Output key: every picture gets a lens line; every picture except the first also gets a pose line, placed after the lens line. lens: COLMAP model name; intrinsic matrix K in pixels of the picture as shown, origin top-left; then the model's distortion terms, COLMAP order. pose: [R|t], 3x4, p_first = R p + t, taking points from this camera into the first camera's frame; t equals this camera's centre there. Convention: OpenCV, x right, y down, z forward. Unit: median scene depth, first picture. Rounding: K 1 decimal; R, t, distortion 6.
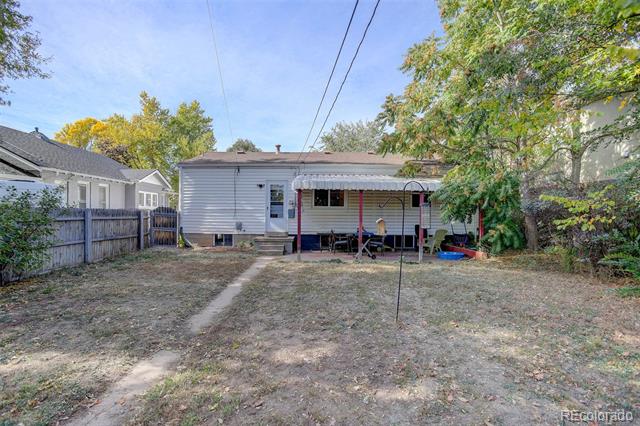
lens RADIAL K [[319.6, 0, 315.9], [0, 319.6, 212.6], [0, 0, 1]] dist [-0.053277, 0.018327]
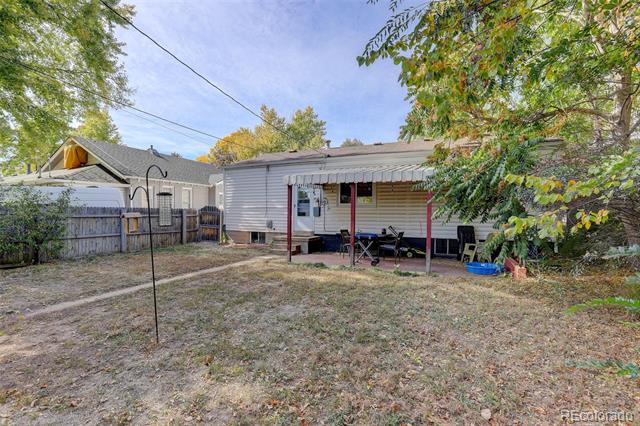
lens RADIAL K [[319.6, 0, 309.8], [0, 319.6, 211.6], [0, 0, 1]] dist [-0.053277, 0.018327]
pose [[0.899507, -0.004134, -0.436888, 0.315711], [0.003387, 0.999991, -0.002490, 0.005147], [0.436894, 0.000761, 0.899513, 0.145321]]
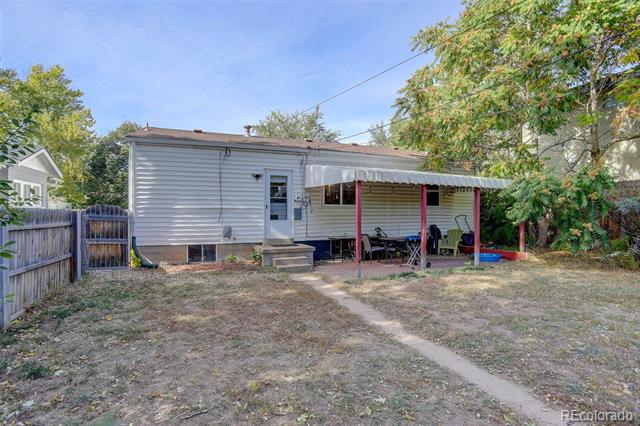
lens RADIAL K [[319.6, 0, 319.1], [0, 319.6, 212.5], [0, 0, 1]] dist [-0.053277, 0.018327]
pose [[0.924126, -0.007385, 0.382017, -0.322078], [0.006007, 0.999970, 0.004799, -0.003733], [-0.382041, -0.002140, 0.924143, 0.274968]]
